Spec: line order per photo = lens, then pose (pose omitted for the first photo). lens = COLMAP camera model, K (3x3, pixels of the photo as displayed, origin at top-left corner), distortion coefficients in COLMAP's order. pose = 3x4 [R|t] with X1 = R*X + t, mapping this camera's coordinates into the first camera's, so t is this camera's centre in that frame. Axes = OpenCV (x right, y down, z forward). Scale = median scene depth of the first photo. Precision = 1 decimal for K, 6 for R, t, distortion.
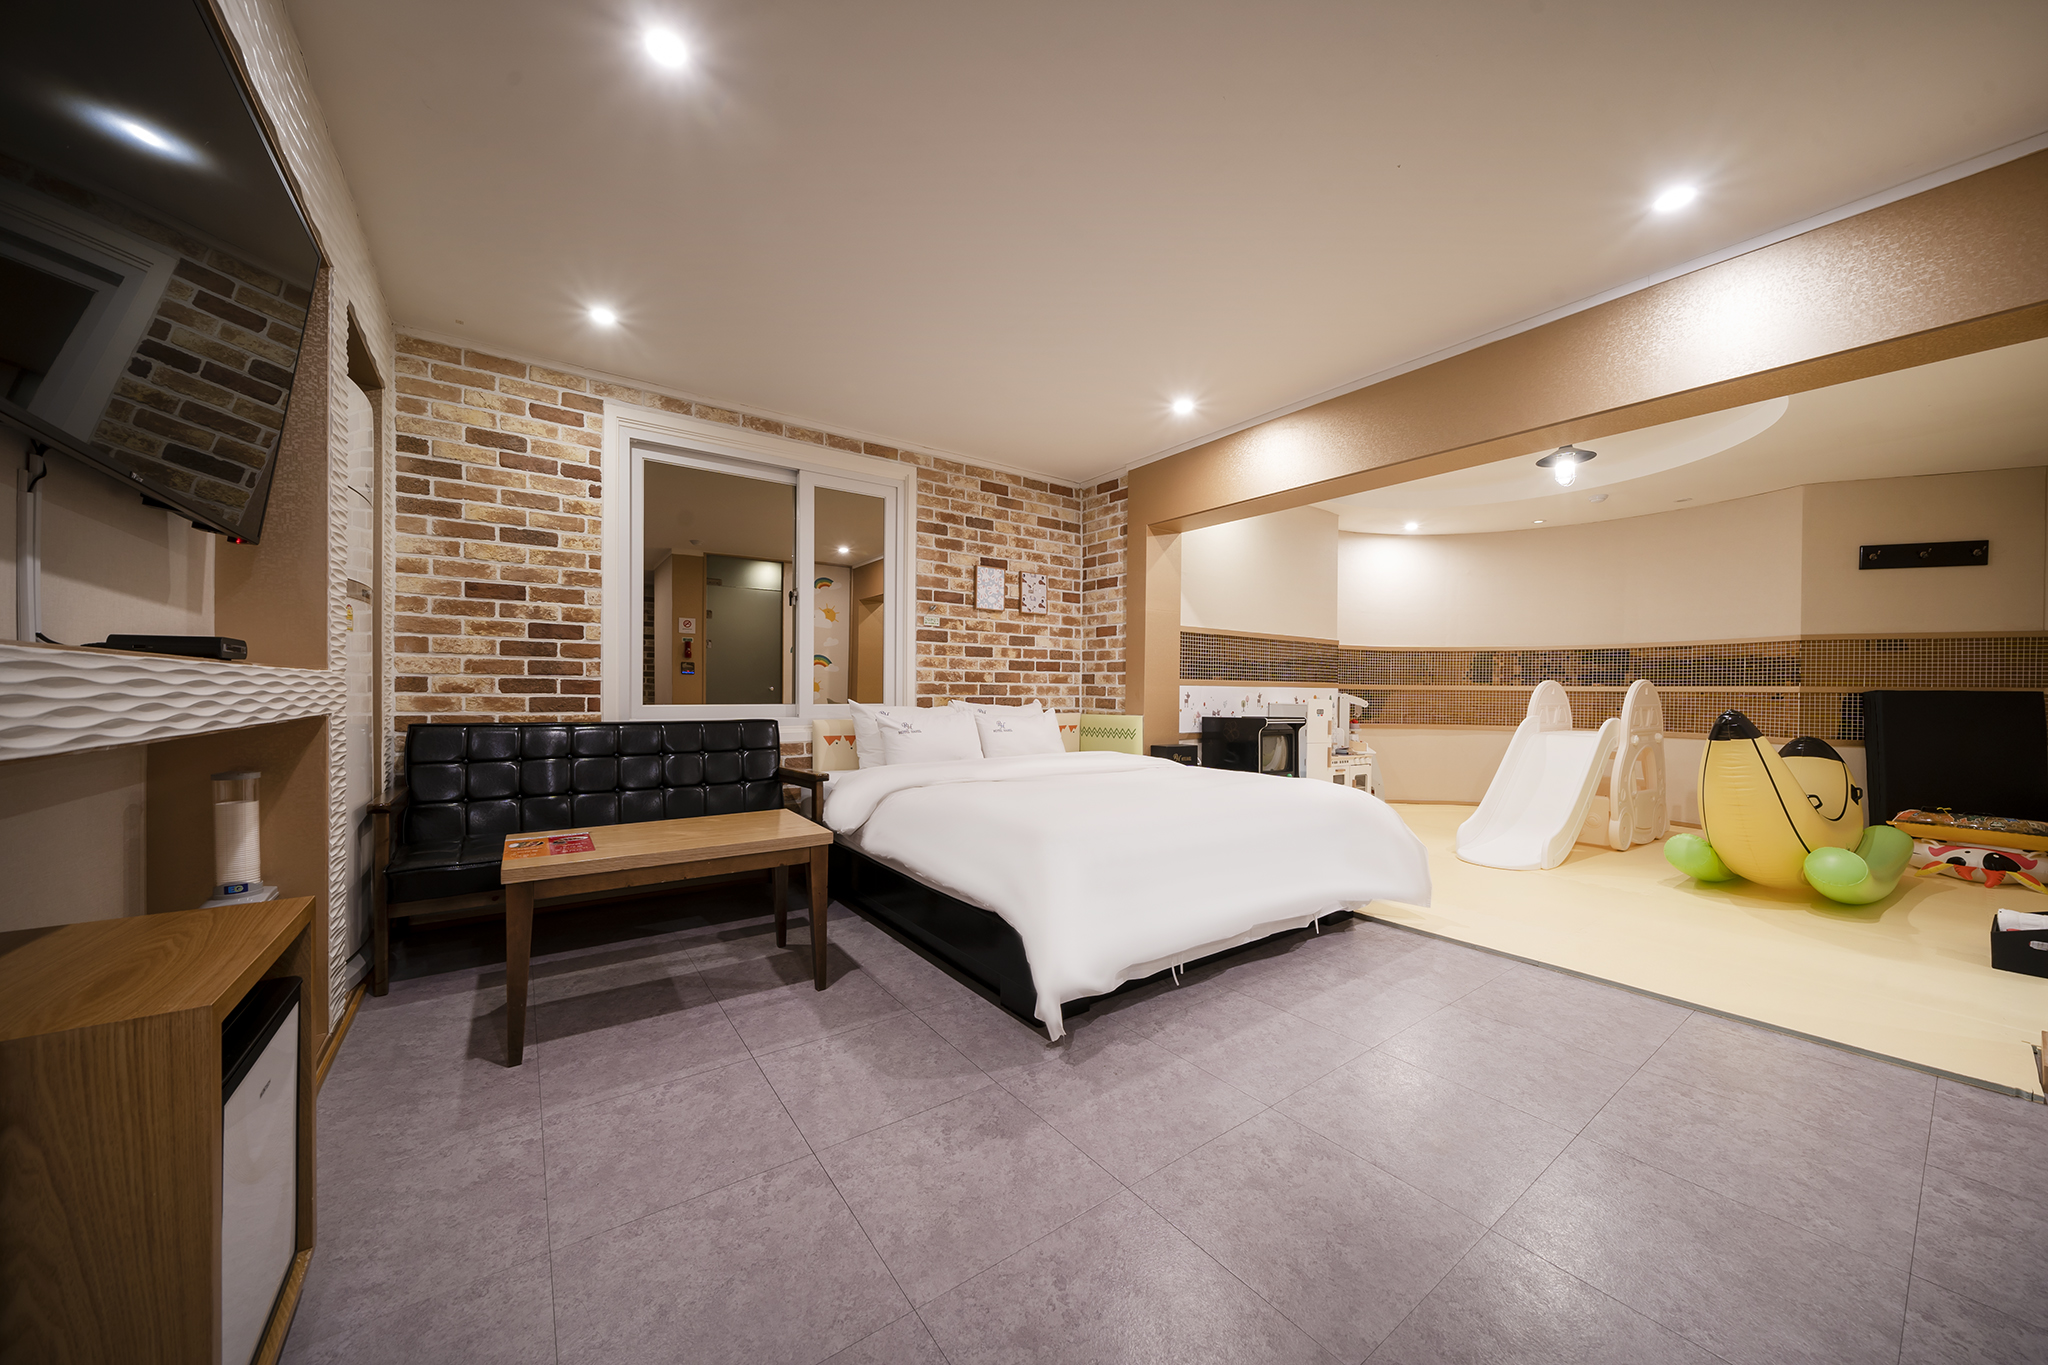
lens RADIAL K [[720.4, 0, 1030.7], [0, 720.4, 690.3], [0, 0, 1]] dist [-0.001844, -0.000211]
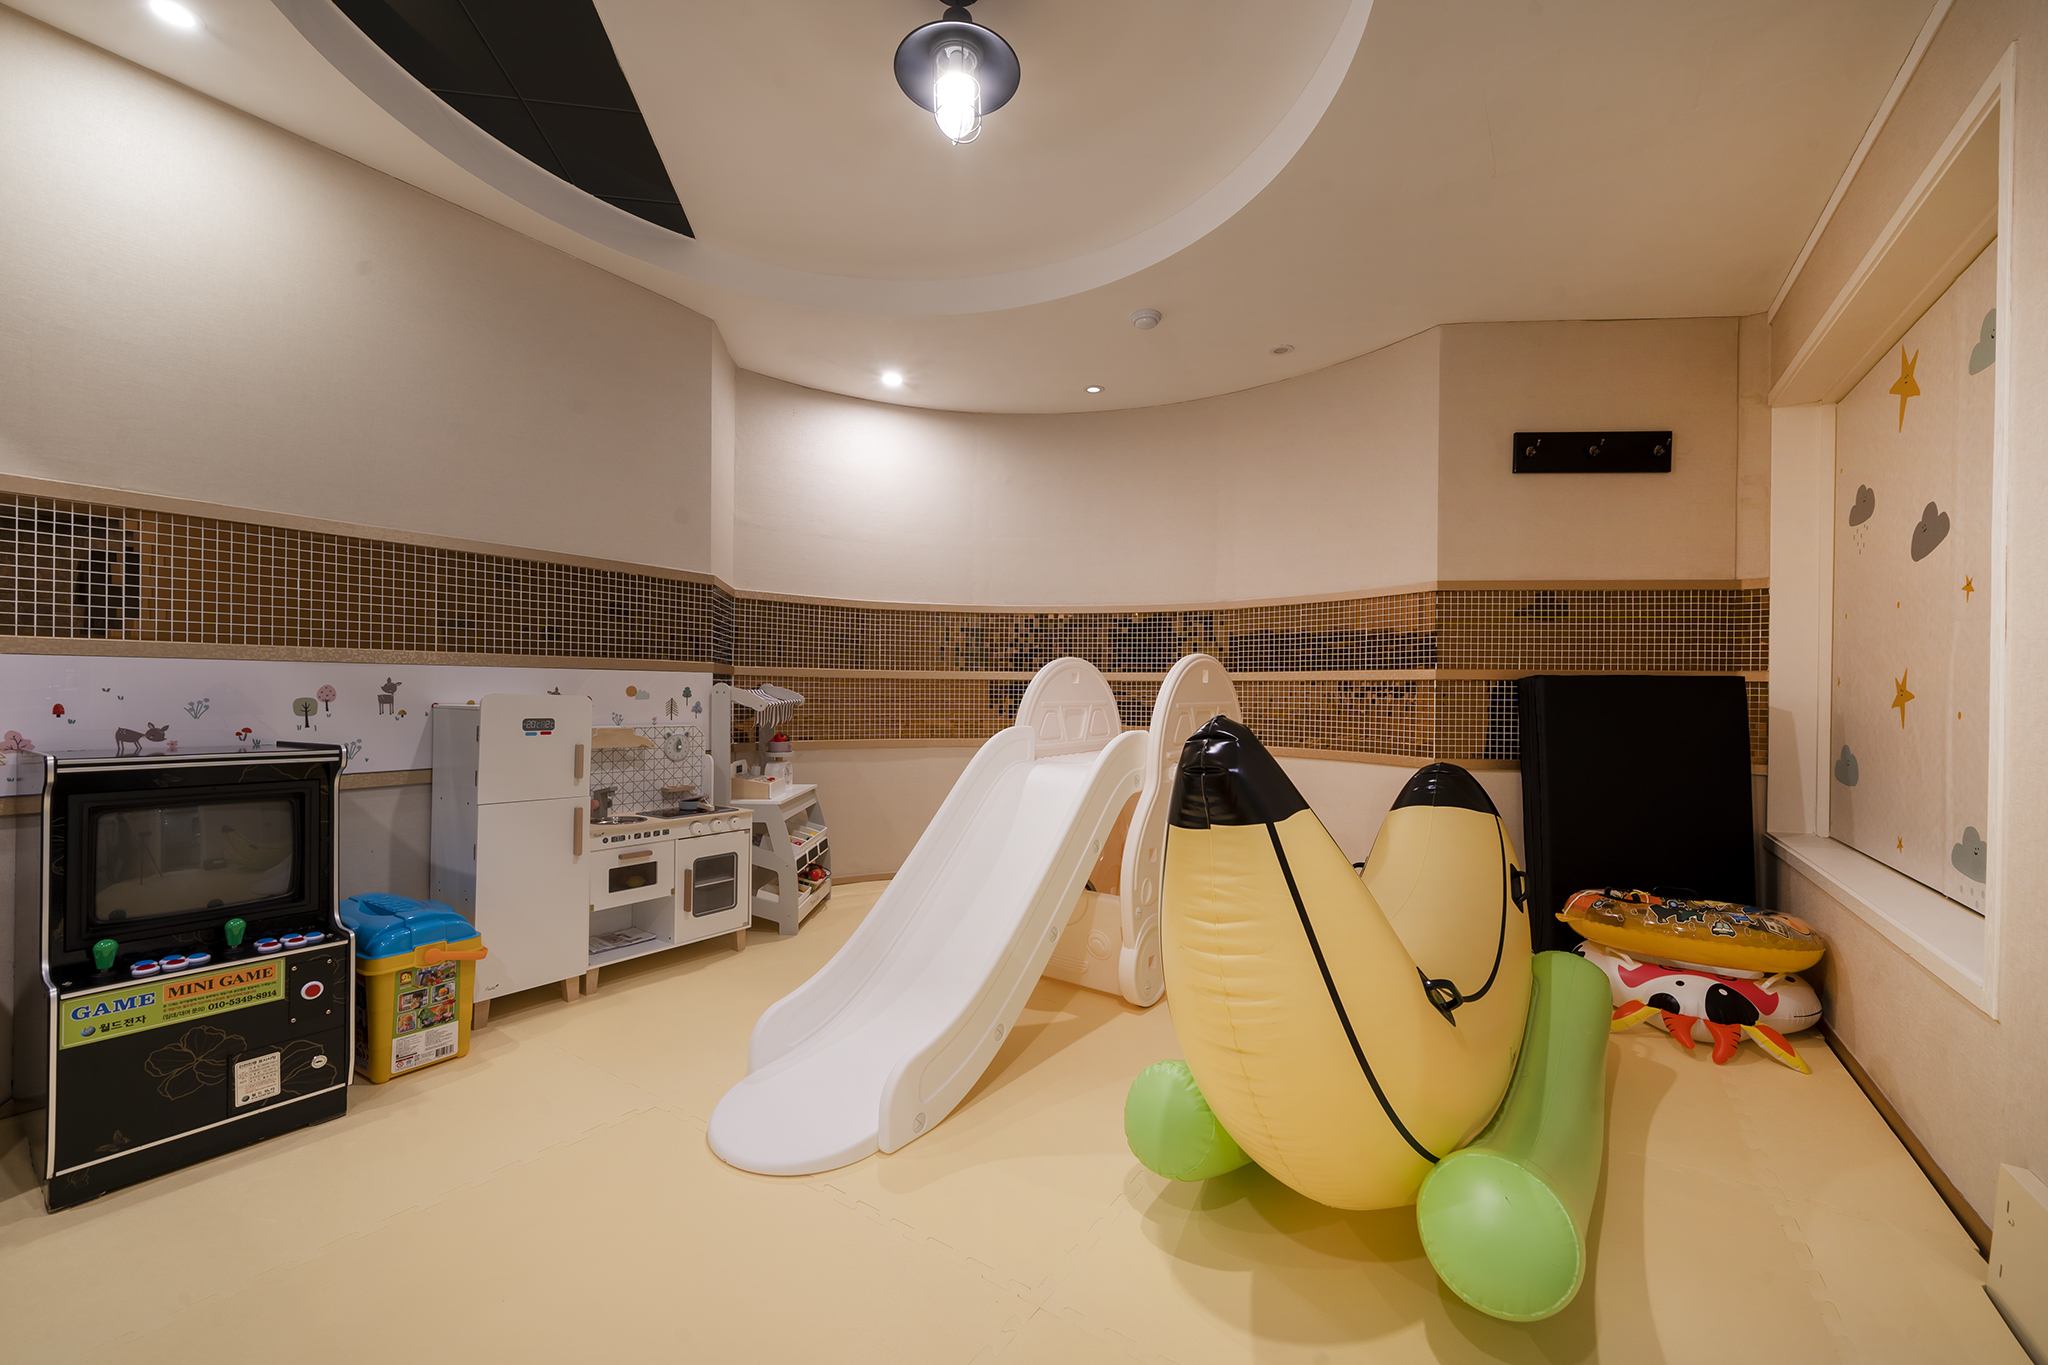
lens RADIAL K [[823.4, 0, 1024.0], [0, 823.4, 682.5], [0, 0, 1]] dist [-0.000074, -0.000030]
pose [[0.943120, 0.000379, 0.332452, 0.736642], [0.001173, 0.999989, -0.004470, 0.011458], [-0.332450, 0.004606, 0.943110, 0.663994]]
